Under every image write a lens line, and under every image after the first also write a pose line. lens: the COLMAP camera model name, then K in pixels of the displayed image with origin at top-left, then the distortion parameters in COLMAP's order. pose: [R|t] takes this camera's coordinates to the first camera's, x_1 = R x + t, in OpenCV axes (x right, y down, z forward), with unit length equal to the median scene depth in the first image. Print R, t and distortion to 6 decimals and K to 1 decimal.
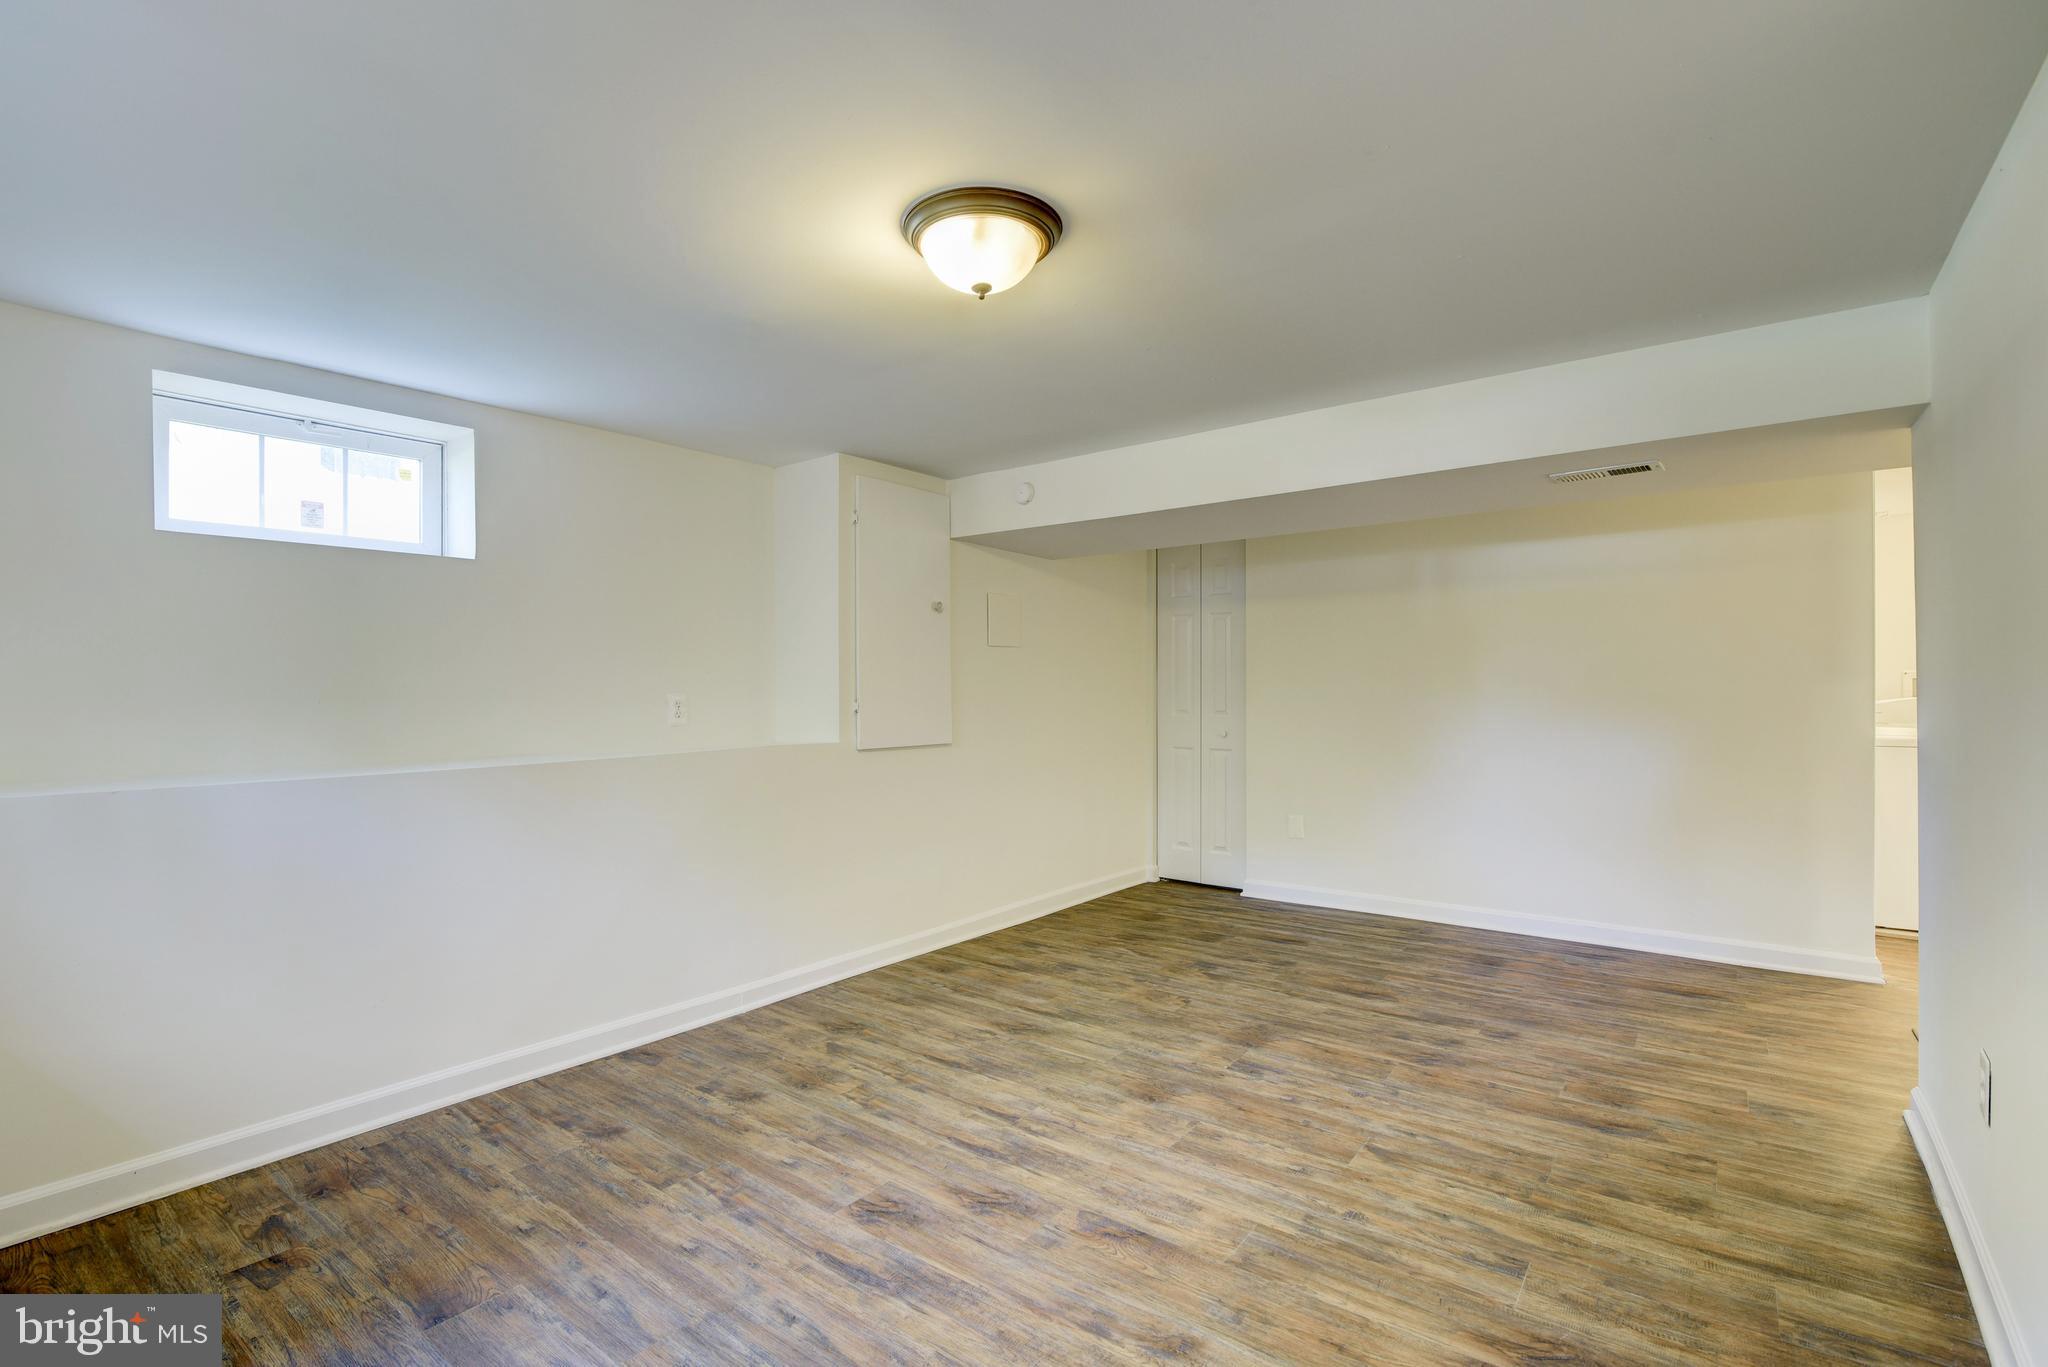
lens RADIAL K [[933.7, 0, 1023.7], [0, 933.7, 689.5], [0, 0, 1]] dist [-0.022010, 0.002694]
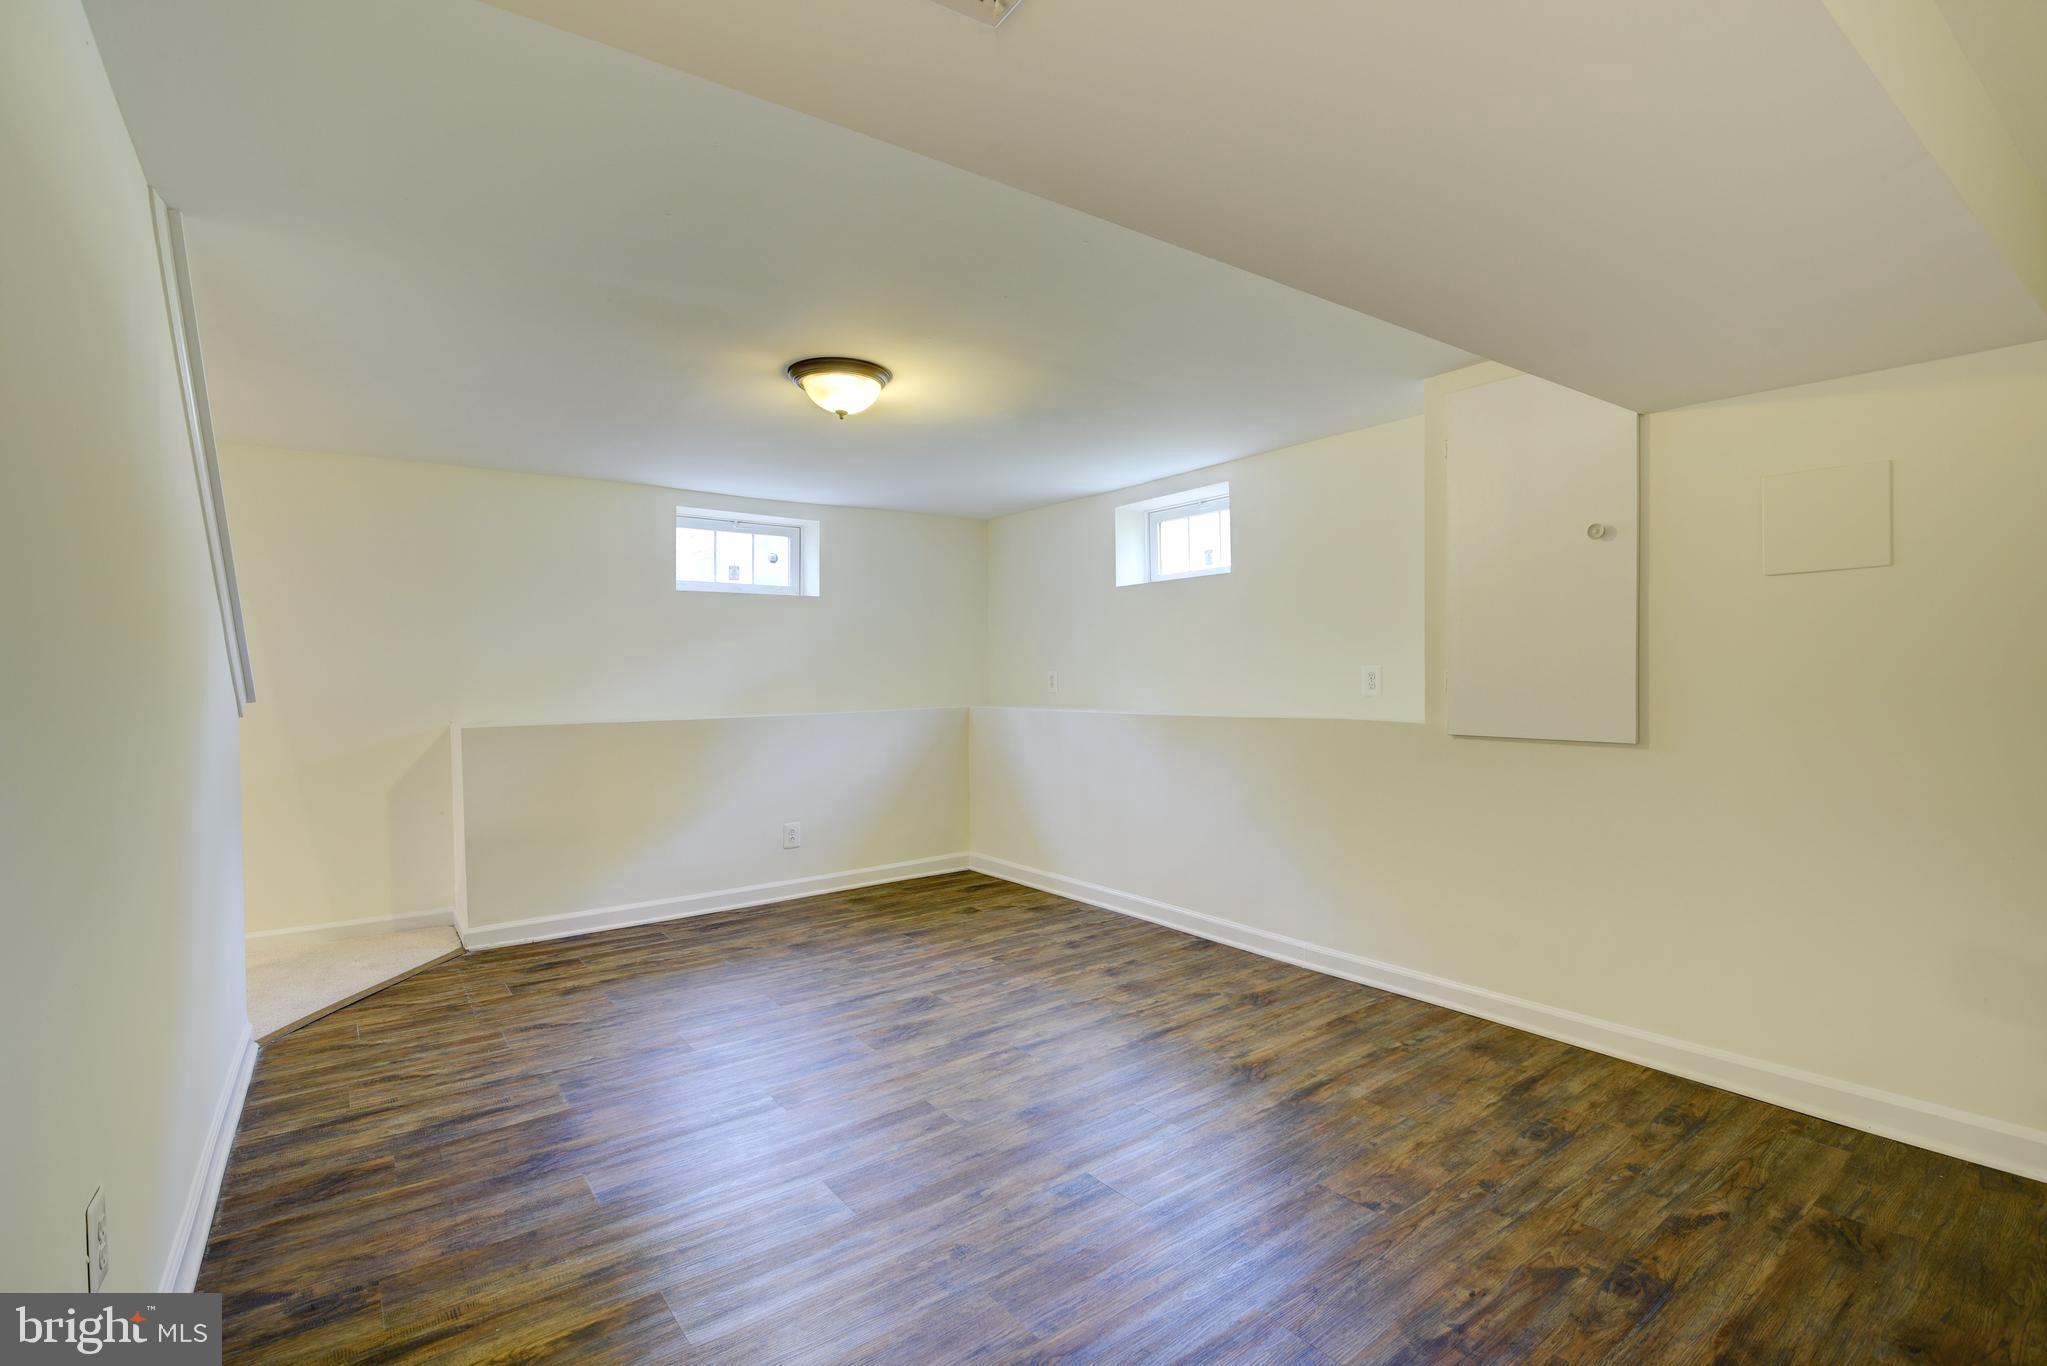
lens RADIAL K [[933.2, 0, 1024.7], [0, 933.2, 678.2], [0, 0, 1]] dist [-0.022010, 0.002694]
pose [[-0.265403, 0.015454, -0.964014, 0.876750], [0.012312, 0.999844, 0.012639, 0.000610], [0.964059, -0.008514, -0.265552, 1.072295]]
